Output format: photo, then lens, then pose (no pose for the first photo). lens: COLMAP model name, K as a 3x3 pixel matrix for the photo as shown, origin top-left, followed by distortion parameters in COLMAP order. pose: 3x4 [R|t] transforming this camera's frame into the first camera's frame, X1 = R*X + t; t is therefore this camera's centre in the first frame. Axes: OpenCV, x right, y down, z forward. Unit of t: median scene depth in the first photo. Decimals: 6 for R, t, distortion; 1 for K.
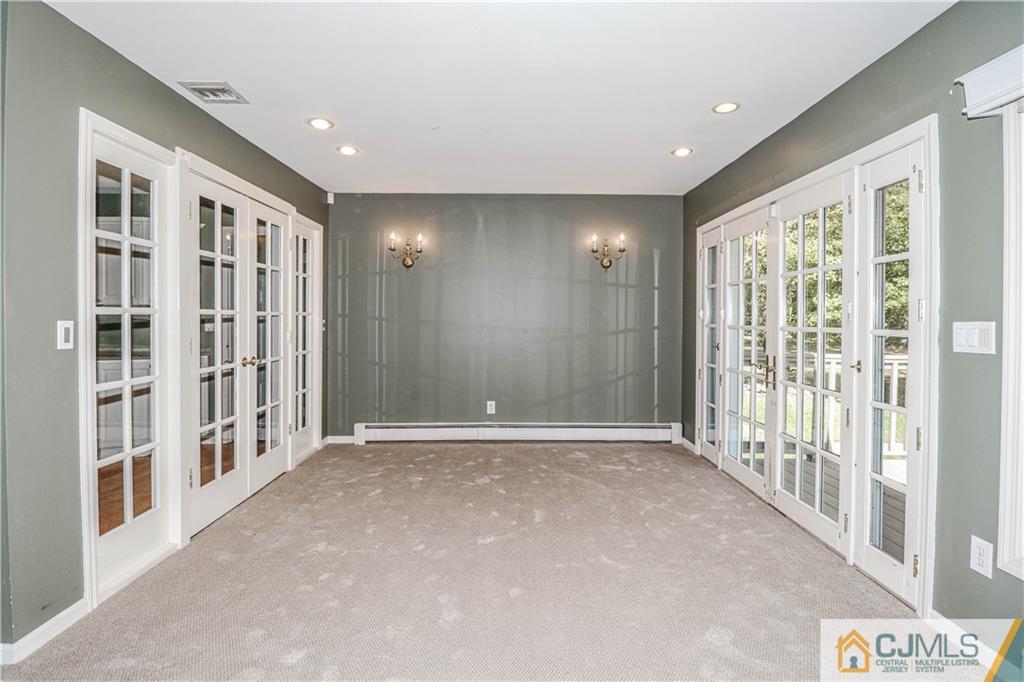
lens RADIAL K [[486.5, 0, 517.0], [0, 486.5, 324.7], [0, 0, 1]] dist [-0.000787, -0.000318]
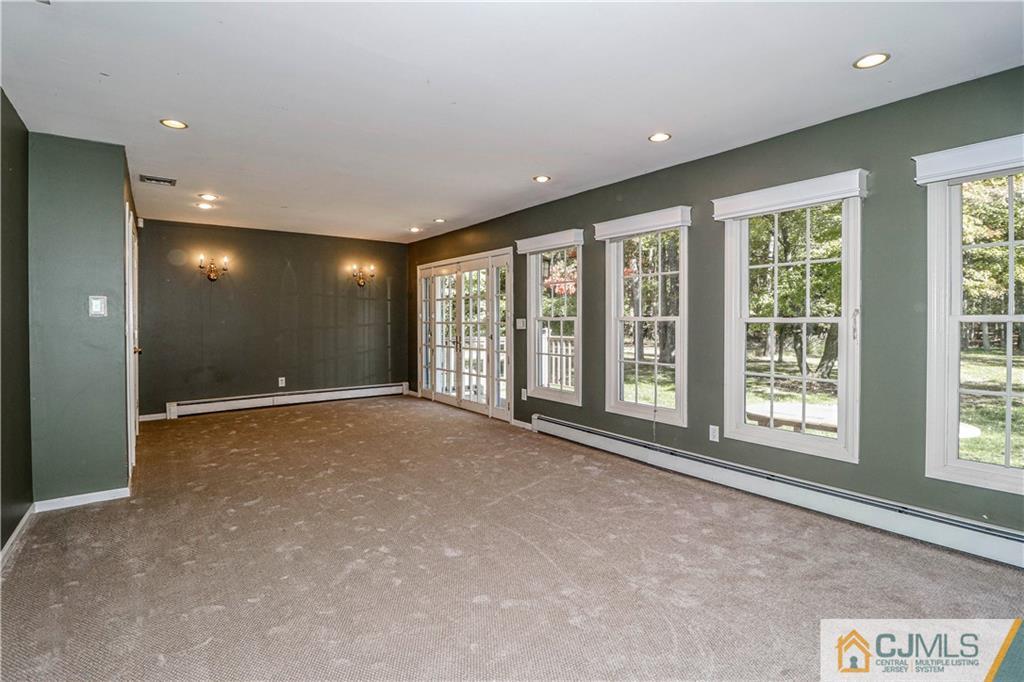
lens RADIAL K [[486.5, 0, 511.7], [0, 486.5, 332.1], [0, 0, 1]] dist [-0.000787, -0.000318]
pose [[0.811185, -0.021173, 0.584406, -0.348217], [0.013390, 0.999755, 0.017636, 0.009044], [-0.584636, -0.006480, 0.811270, -0.560145]]
